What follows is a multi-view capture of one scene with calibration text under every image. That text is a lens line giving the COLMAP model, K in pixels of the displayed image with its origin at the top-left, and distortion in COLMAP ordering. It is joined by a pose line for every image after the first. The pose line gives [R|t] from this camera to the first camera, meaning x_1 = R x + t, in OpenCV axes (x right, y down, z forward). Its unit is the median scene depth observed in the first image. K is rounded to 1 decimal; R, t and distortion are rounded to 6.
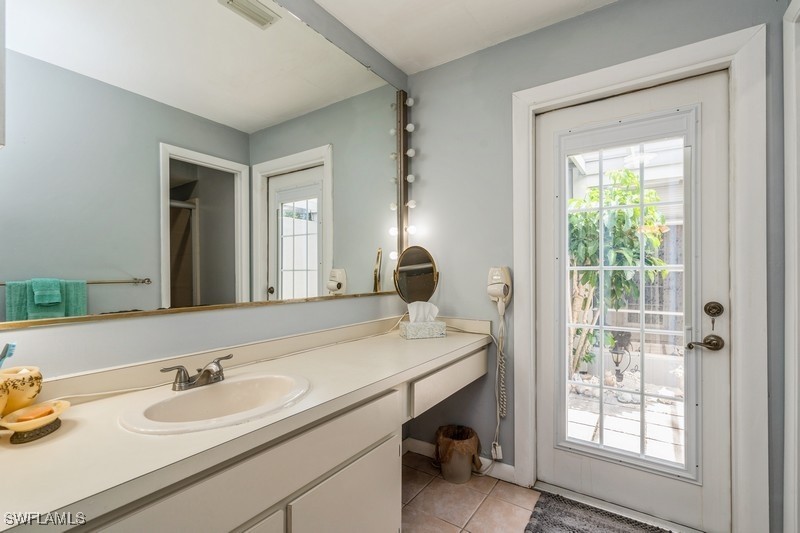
lens RADIAL K [[365.6, 0, 401.8], [0, 365.6, 269.6], [0, 0, 1]] dist [-0.000378, -0.000027]
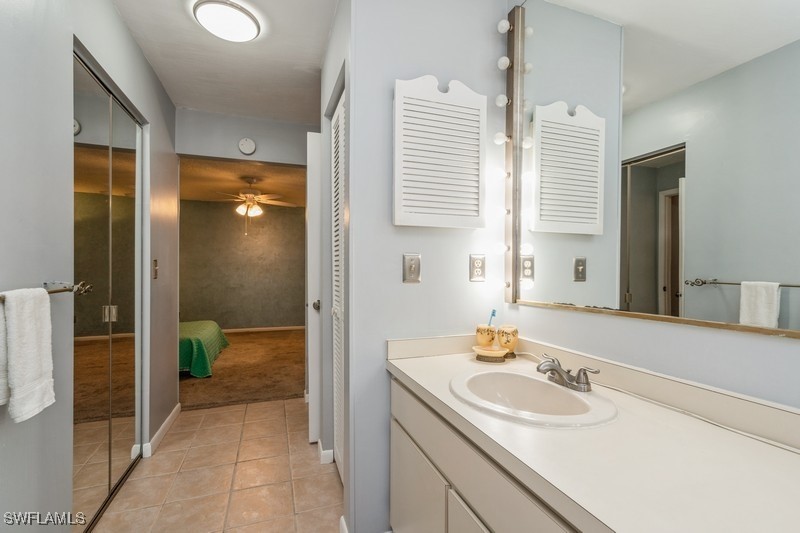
lens RADIAL K [[365.6, 0, 402.1], [0, 365.6, 269.6], [0, 0, 1]] dist [-0.000378, -0.000027]
pose [[-0.577687, 0.000648, -0.816258, 0.524648], [0.001853, 0.999998, -0.000518, -0.000794], [0.816256, -0.001812, -0.577687, 1.209053]]
